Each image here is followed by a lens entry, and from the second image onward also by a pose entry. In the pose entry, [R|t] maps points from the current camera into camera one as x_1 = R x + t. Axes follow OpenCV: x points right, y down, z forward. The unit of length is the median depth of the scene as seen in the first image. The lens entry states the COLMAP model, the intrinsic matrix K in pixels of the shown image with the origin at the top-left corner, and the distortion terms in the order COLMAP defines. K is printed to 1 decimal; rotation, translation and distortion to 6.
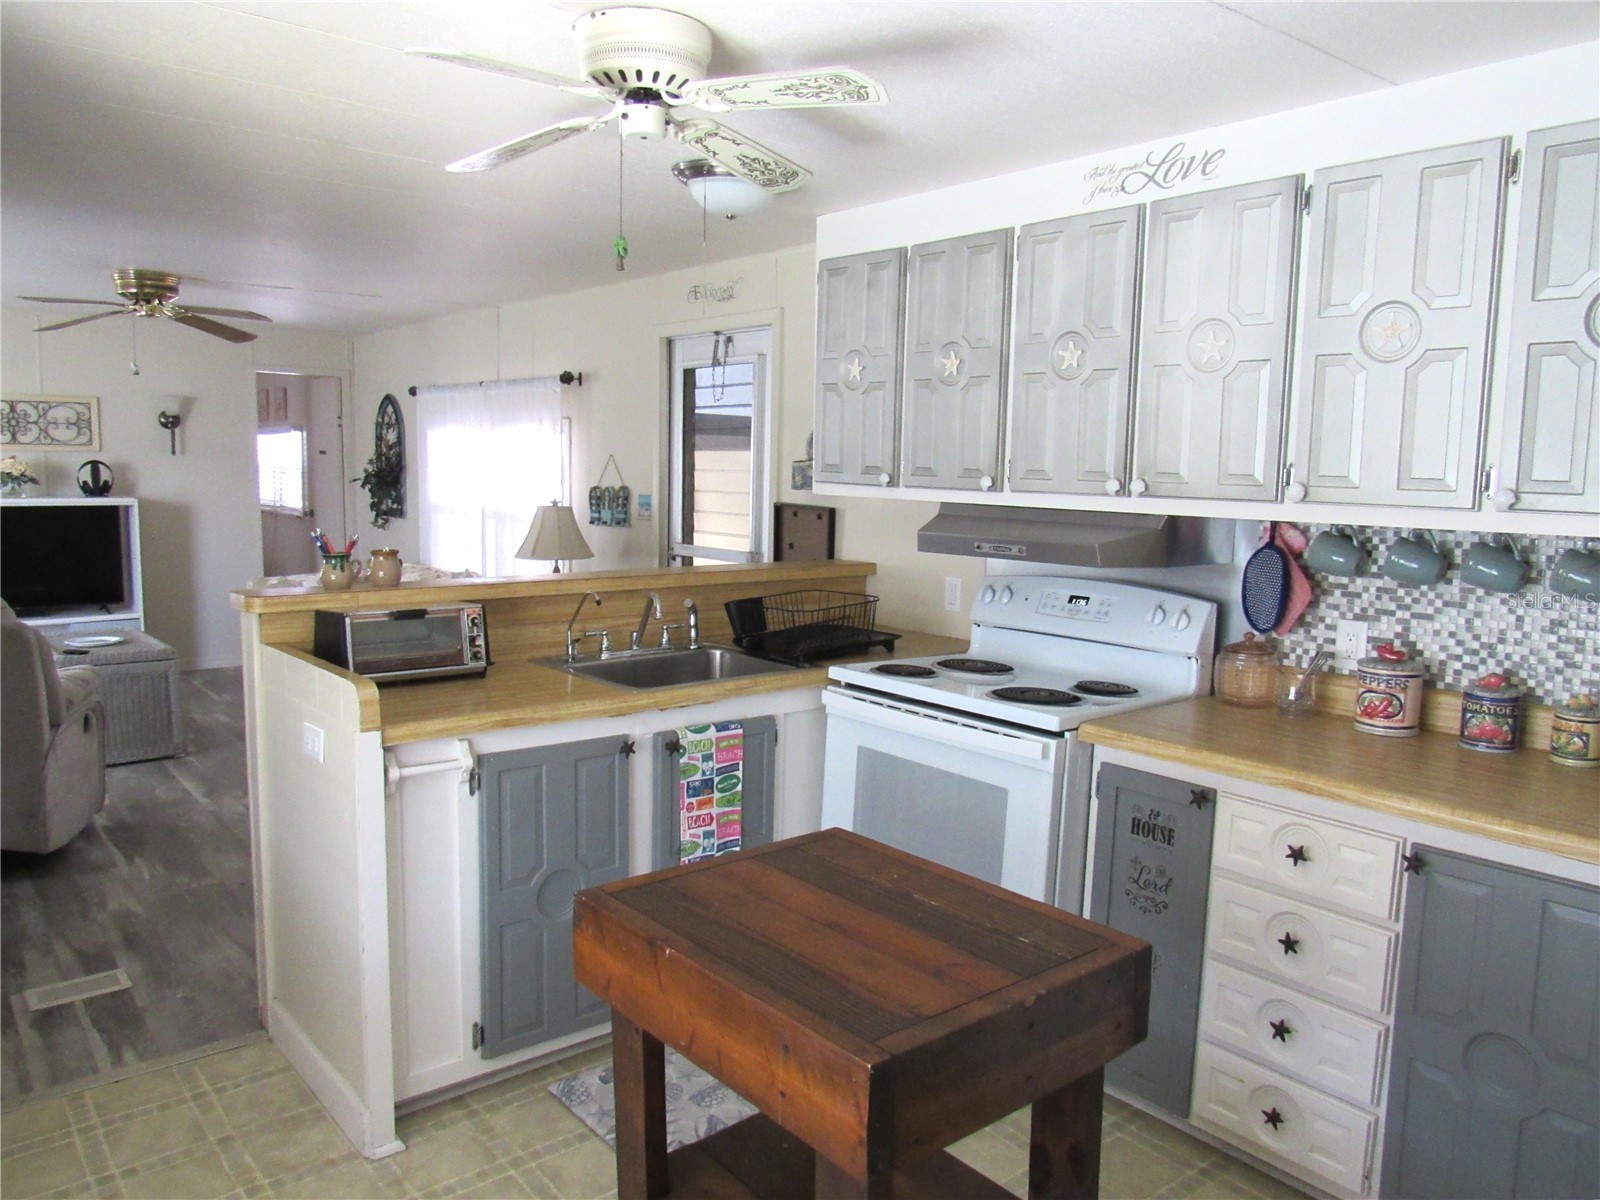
lens RADIAL K [[1138.9, 0, 792.8], [0, 1138.9, 609.9], [0, 0, 1]] dist [-0.036296, 0.007984]
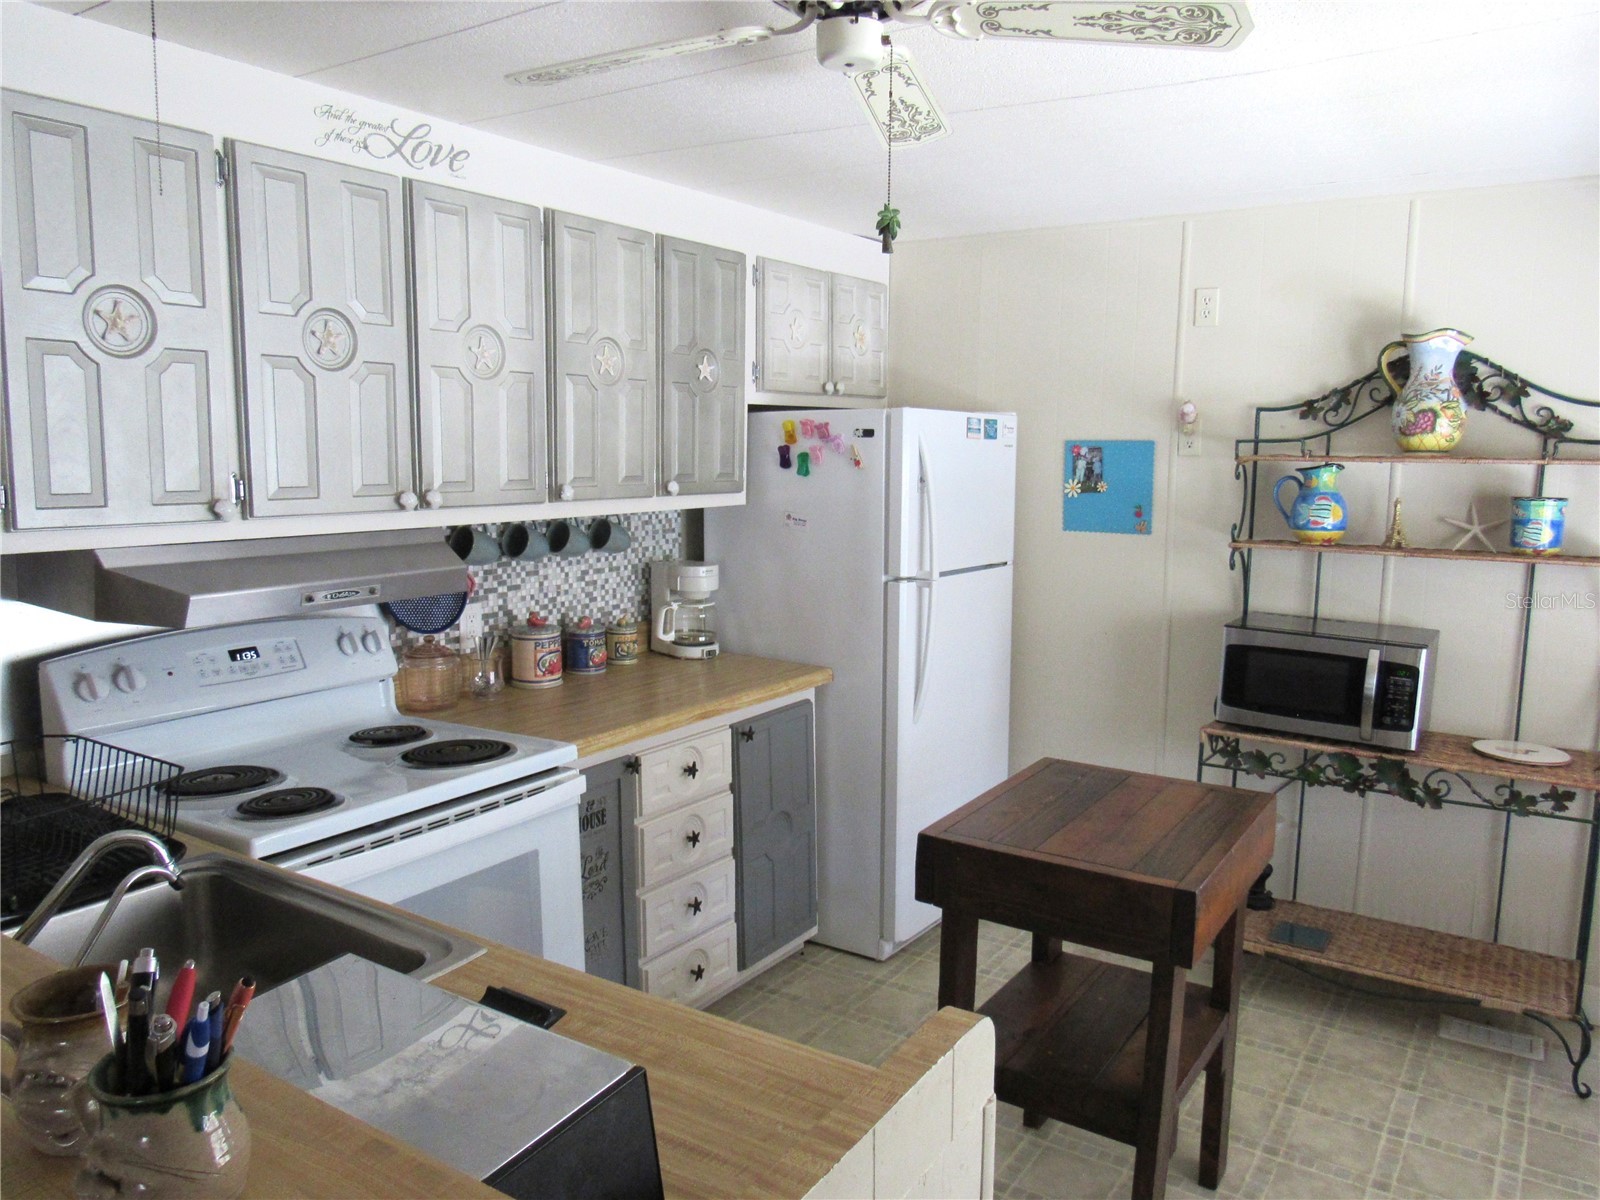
lens RADIAL K [[1138.9, 0, 797.6], [0, 1138.9, 591.9], [0, 0, 1]] dist [-0.036296, 0.007984]
pose [[-0.279394, -0.140861, 0.949788, -0.678204], [0.114439, 0.977245, 0.178597, -0.171246], [-0.953332, 0.158592, -0.256916, 1.016250]]
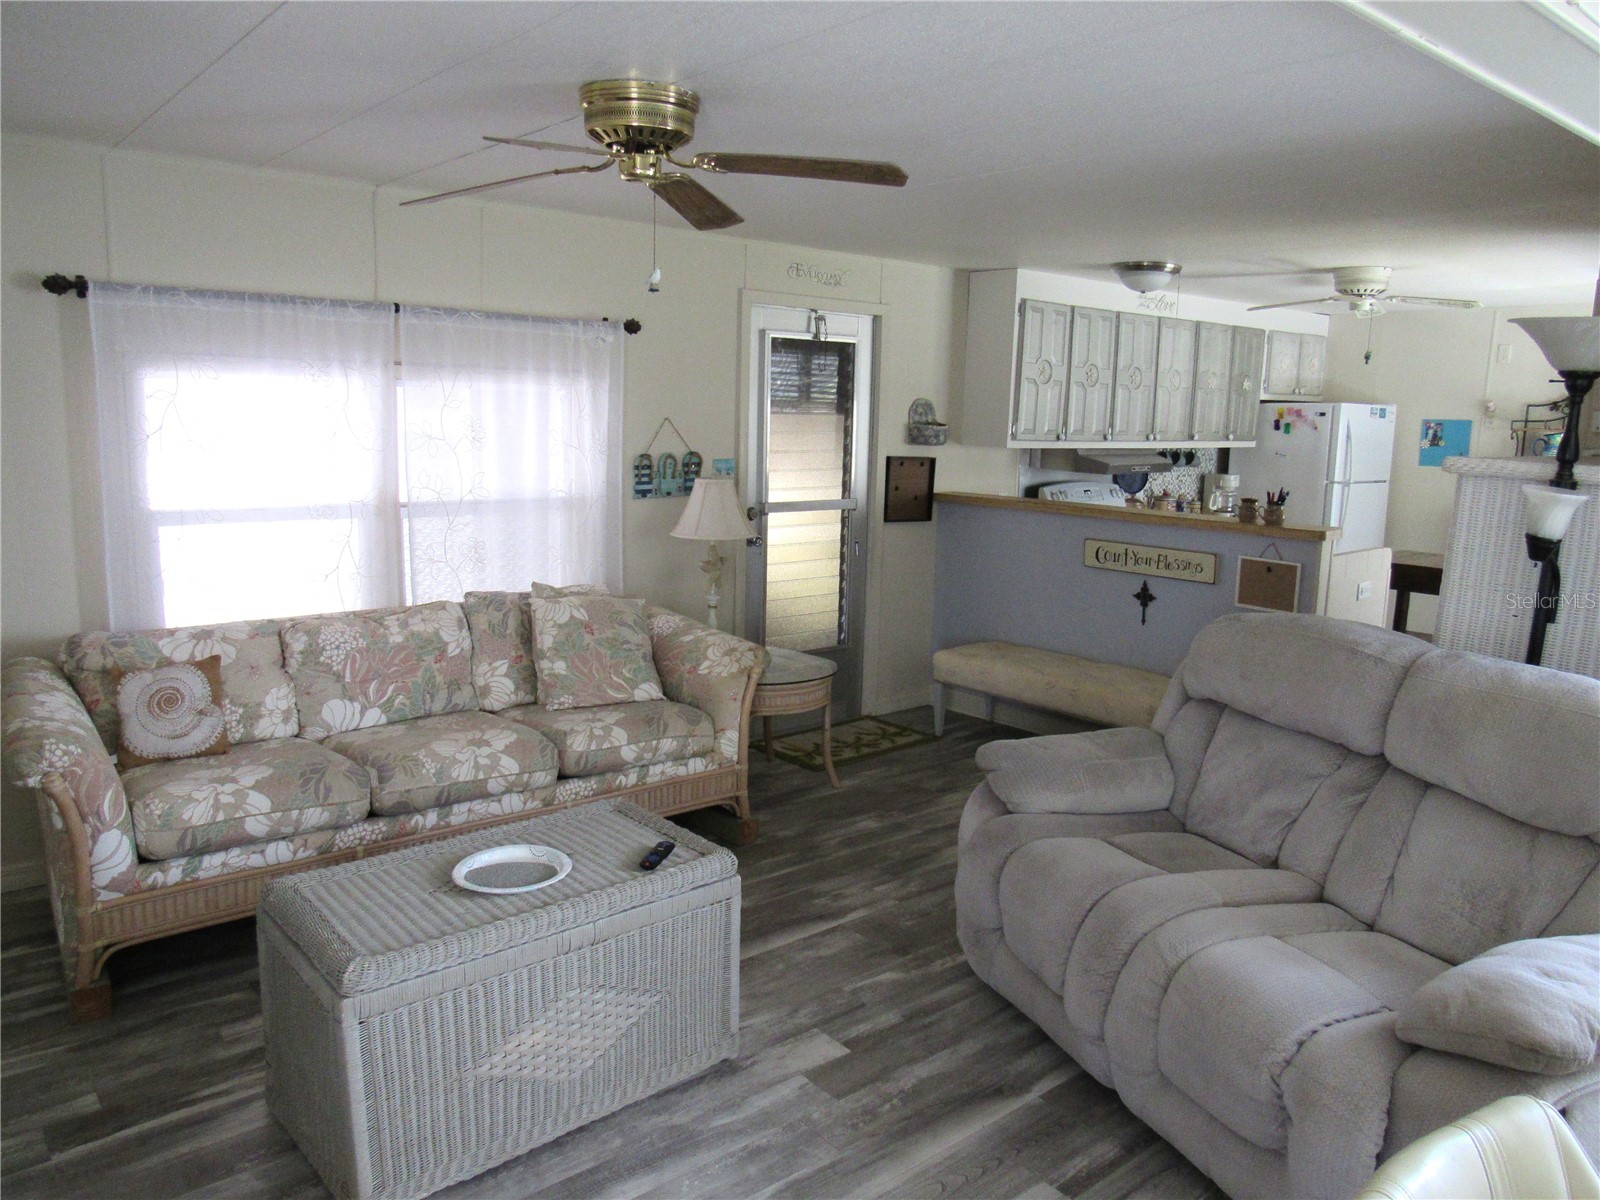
lens RADIAL K [[1138.9, 0, 797.6], [0, 1138.9, 606.7], [0, 0, 1]] dist [-0.036296, 0.007984]
pose [[-0.002439, -0.184624, 0.982806, -2.183131], [0.111203, 0.976663, 0.183746, -0.293128], [-0.993795, 0.109739, 0.018149, 1.822639]]
